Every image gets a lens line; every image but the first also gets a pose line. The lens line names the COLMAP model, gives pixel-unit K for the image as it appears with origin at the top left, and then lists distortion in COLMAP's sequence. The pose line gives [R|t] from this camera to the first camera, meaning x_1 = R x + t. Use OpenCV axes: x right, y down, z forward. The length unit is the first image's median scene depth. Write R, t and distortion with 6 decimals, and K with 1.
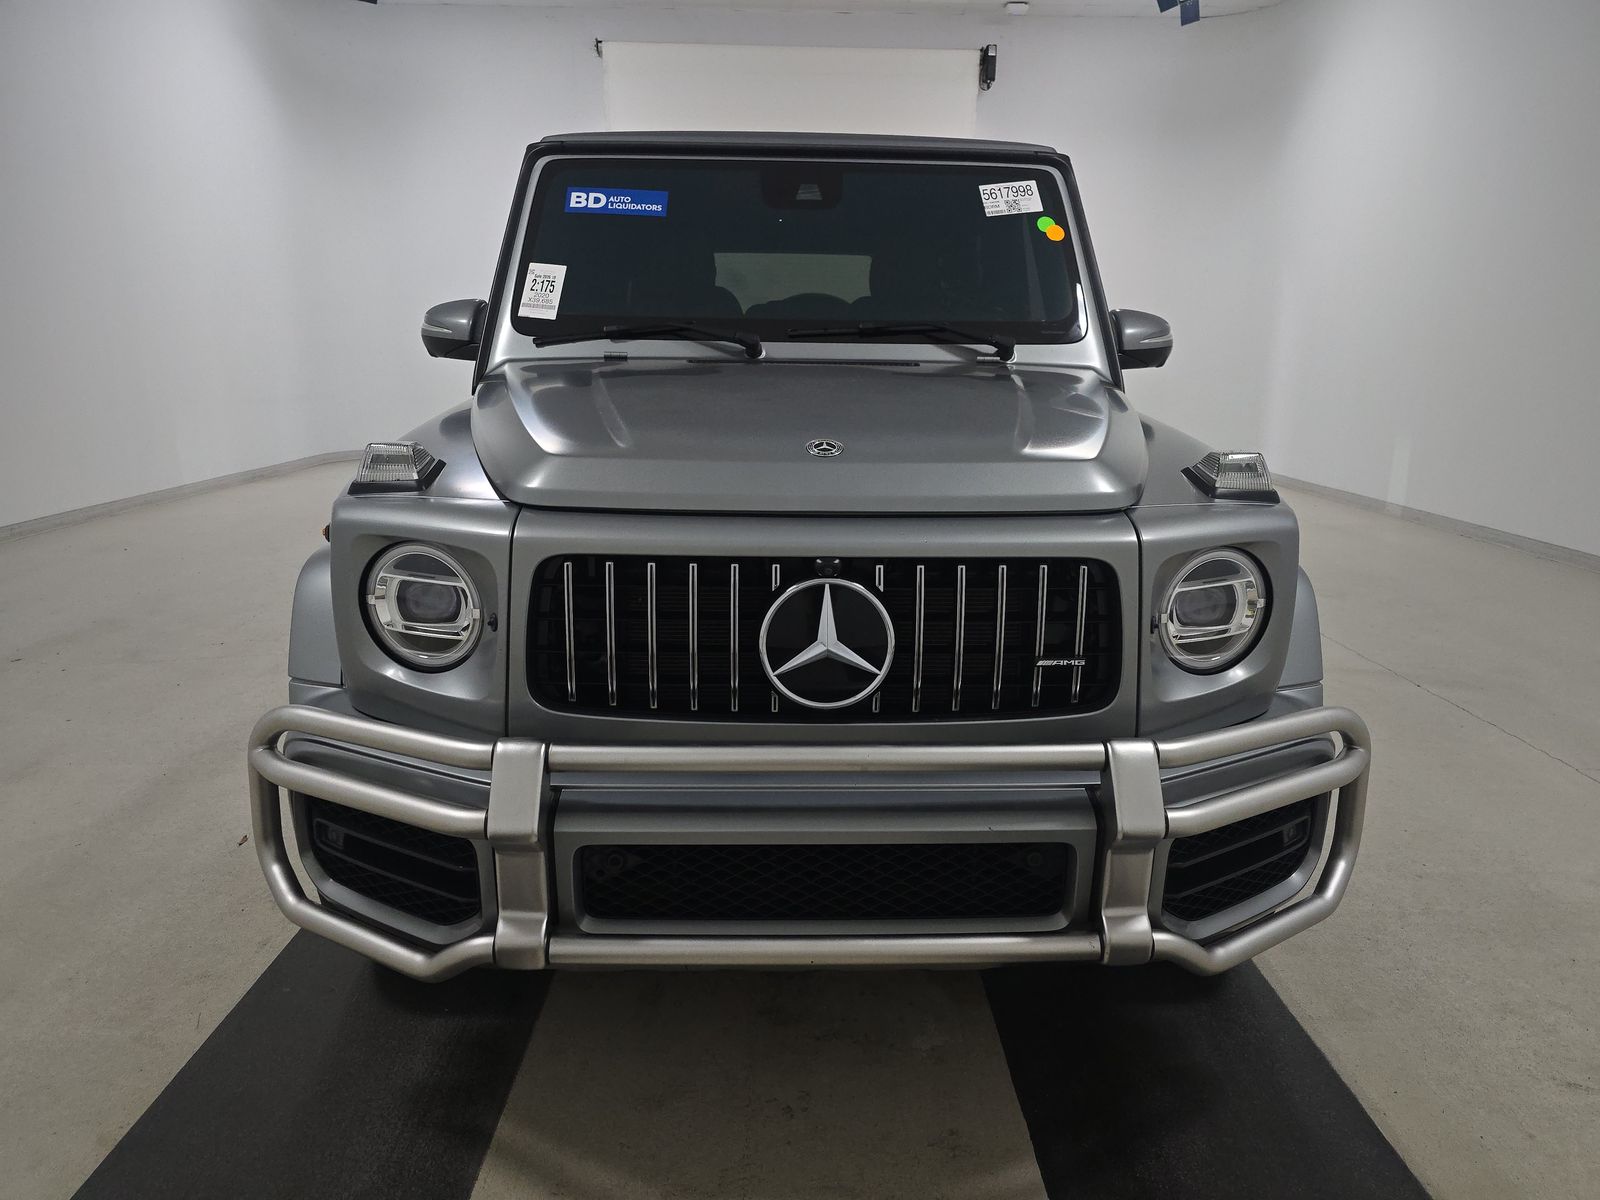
lens RADIAL K [[1069.9, 0, 807.2], [0, 1069.9, 595.3], [0, 0, 1]] dist [0.042781, -0.031907]
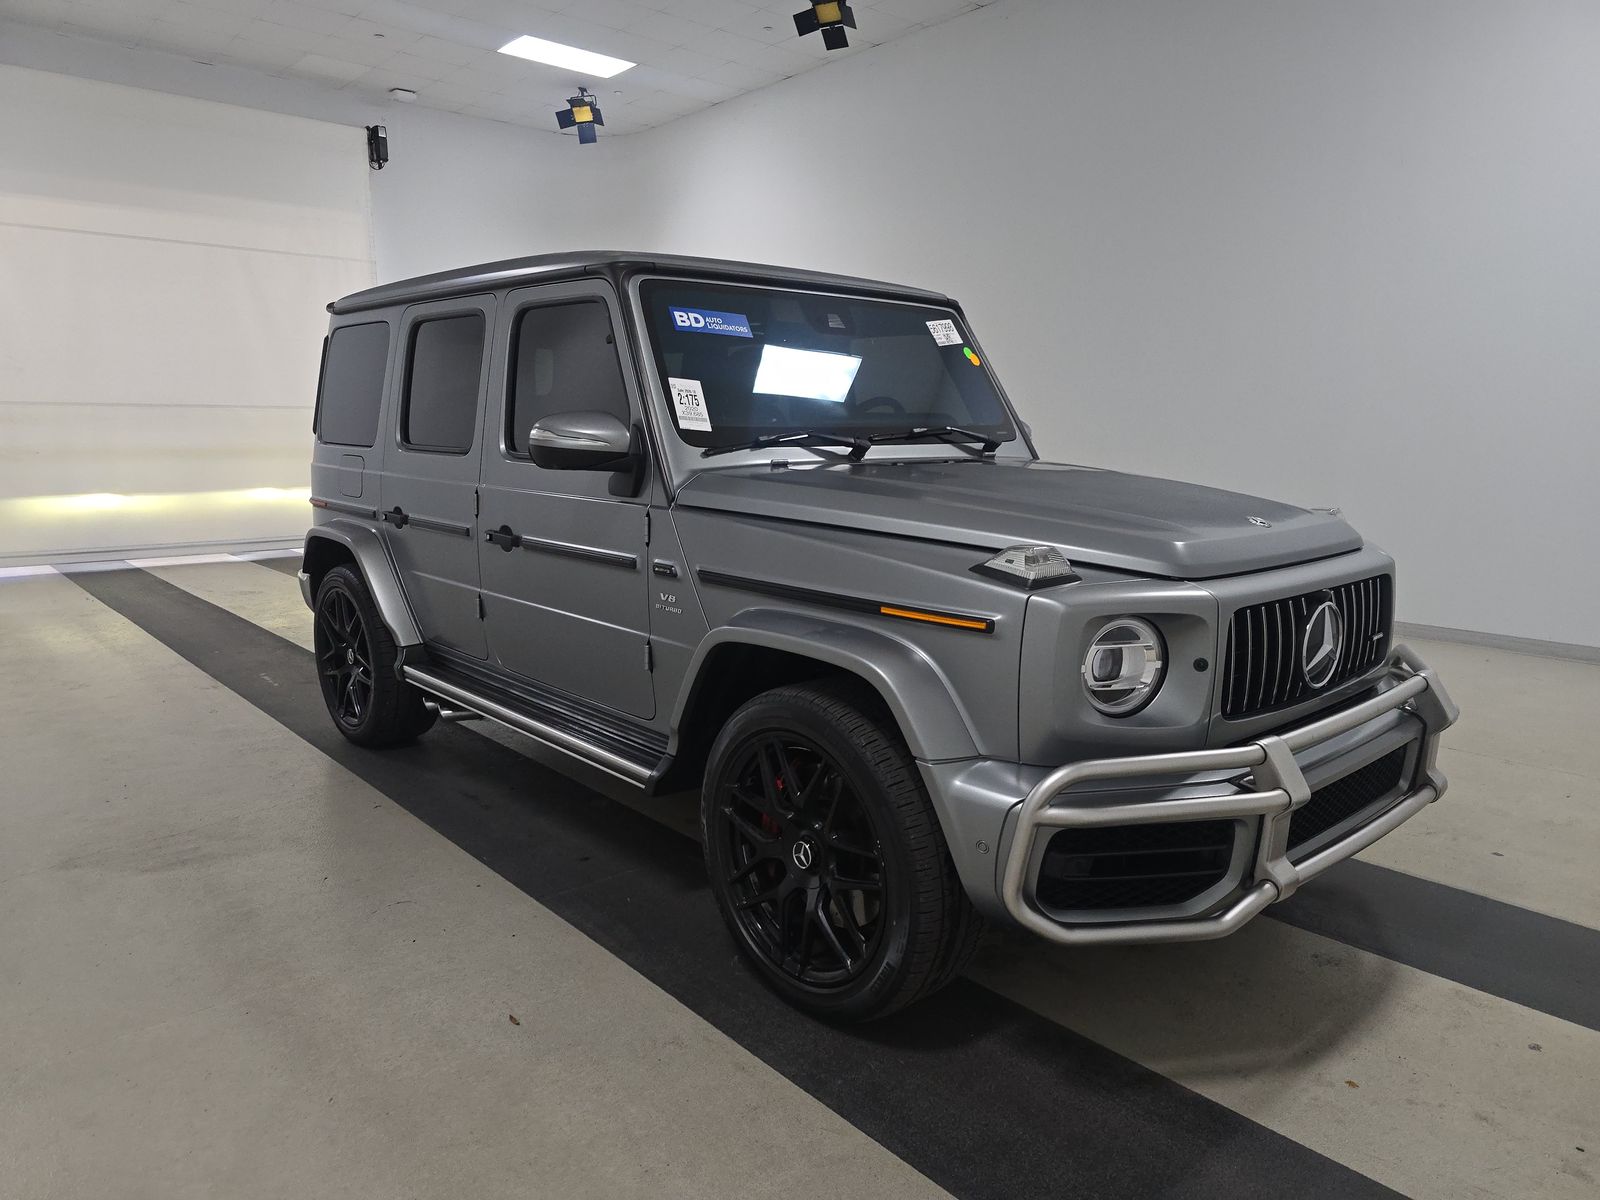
lens RADIAL K [[1069.9, 0, 807.2], [0, 1069.9, 595.3], [0, 0, 1]] dist [0.042781, -0.031907]
pose [[0.759863, -0.116702, 0.639522, -0.830416], [0.155521, 0.987822, -0.004524, -0.073131], [-0.631206, 0.102896, 0.768759, 0.133716]]
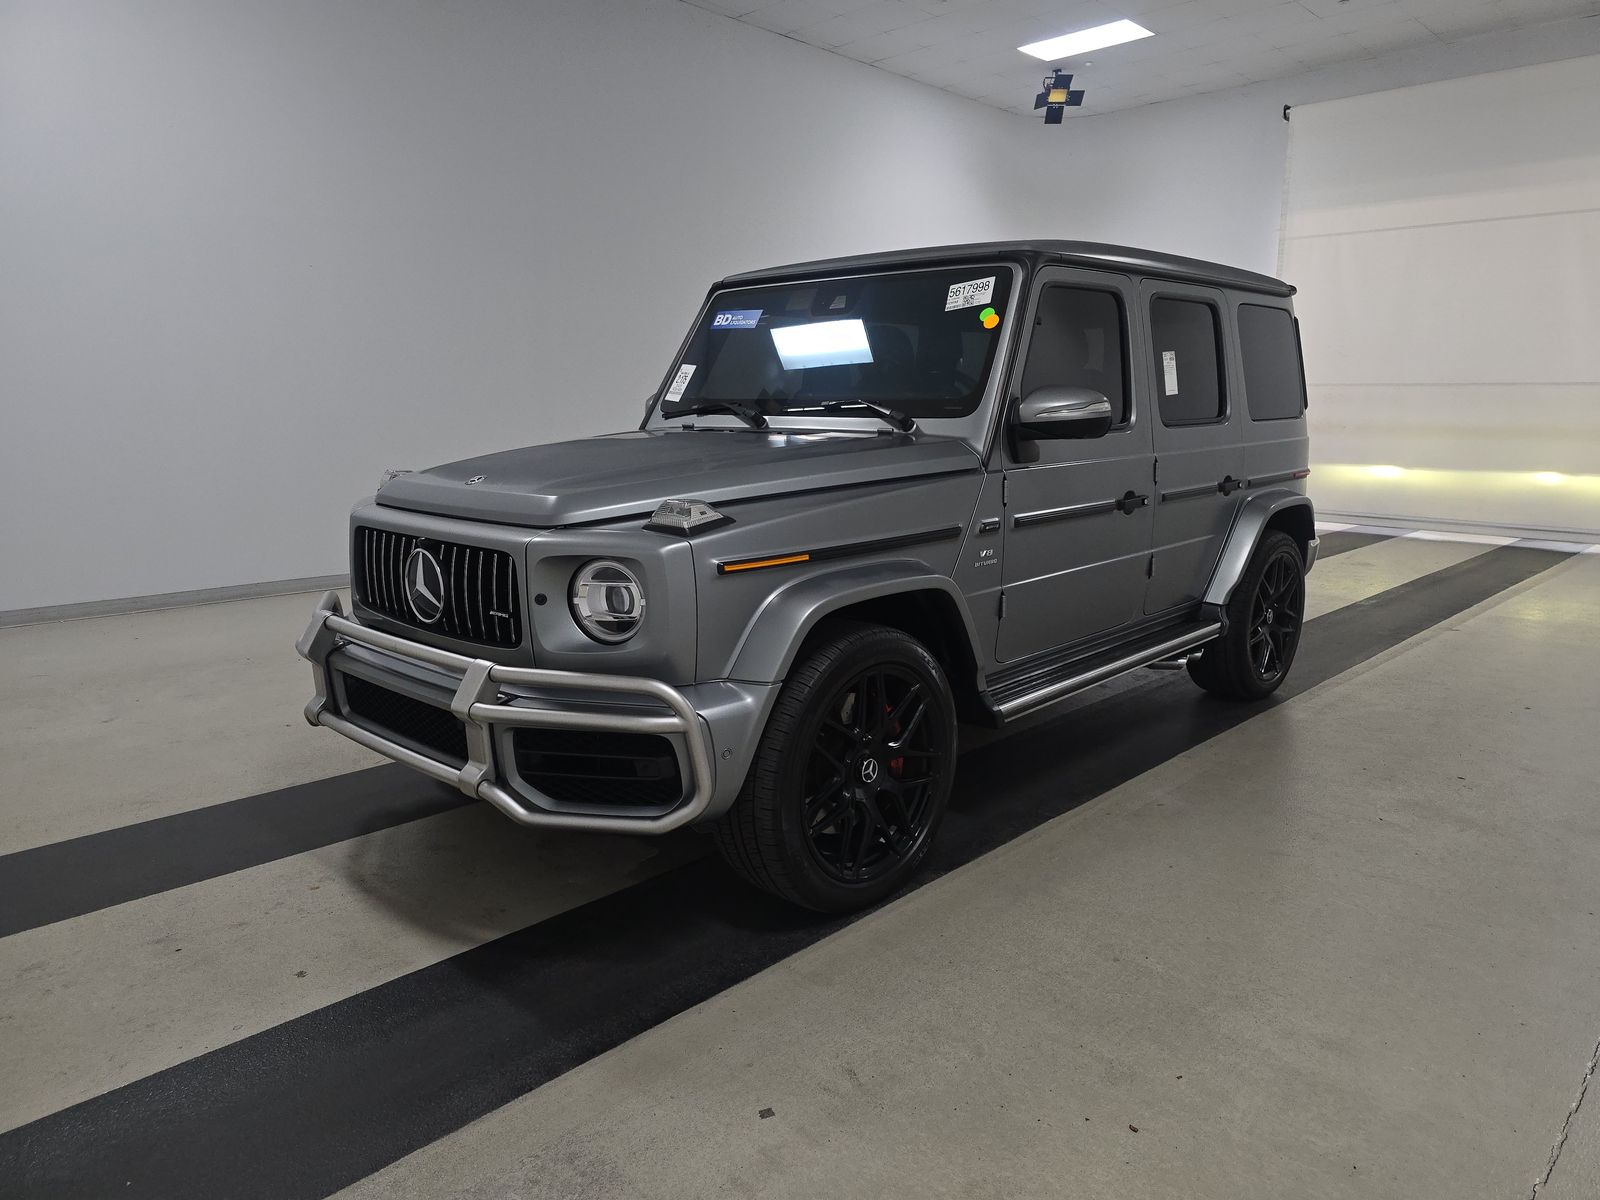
lens RADIAL K [[1069.9, 0, 807.2], [0, 1069.9, 595.3], [0, 0, 1]] dist [0.042781, -0.031907]
pose [[0.711663, 0.116753, -0.692752, 0.929410], [-0.153371, 0.988128, 0.008976, -0.028786], [0.685575, 0.099860, 0.721120, 0.070437]]
